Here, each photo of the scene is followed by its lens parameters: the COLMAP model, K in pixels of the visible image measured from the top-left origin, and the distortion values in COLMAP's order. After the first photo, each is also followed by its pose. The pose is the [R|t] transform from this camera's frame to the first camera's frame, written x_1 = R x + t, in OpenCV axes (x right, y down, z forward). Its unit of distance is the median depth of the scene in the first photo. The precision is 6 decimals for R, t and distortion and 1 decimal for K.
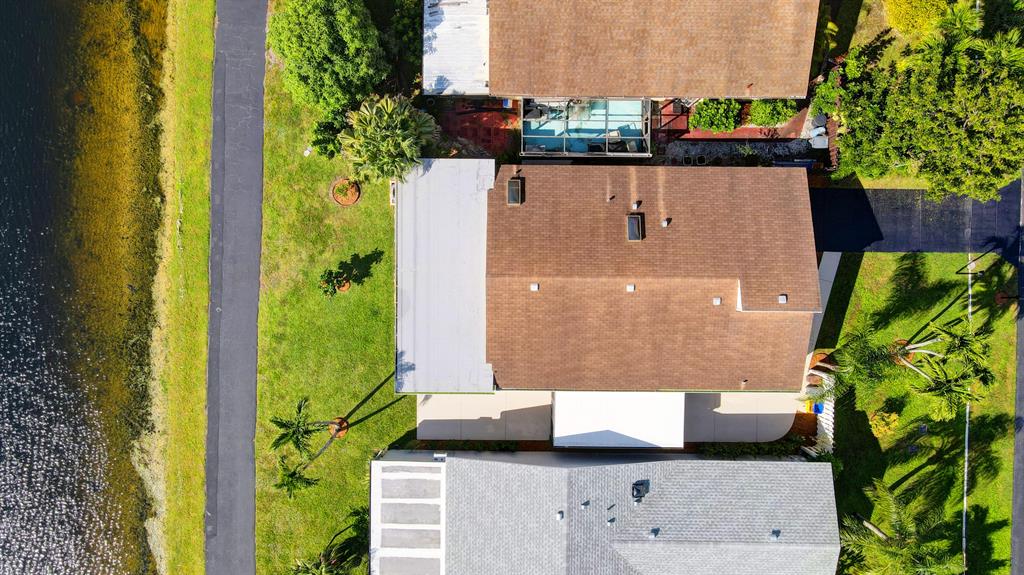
lens RADIAL K [[758.1, 0, 512.0], [0, 758.1, 287.0], [0, 0, 1]] dist [0.004201, 0.017882]
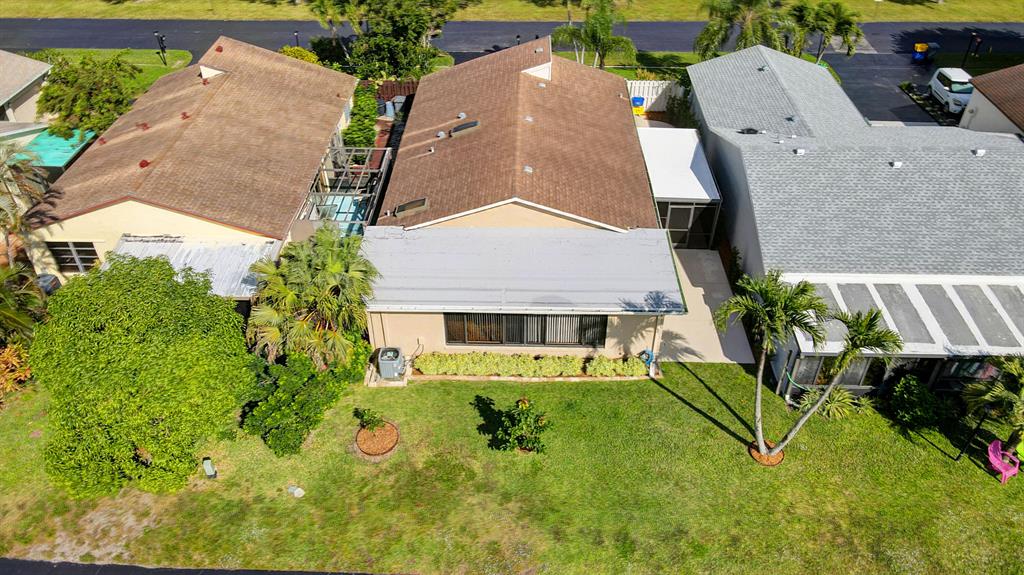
lens RADIAL K [[758.1, 0, 513.6], [0, 758.1, 287.4], [0, 0, 1]] dist [0.004201, 0.017882]
pose [[0.022583, -0.594852, 0.803518, -0.639593], [0.998516, -0.026418, -0.047621, 0.019390], [0.049555, 0.803401, 0.593373, 0.536032]]
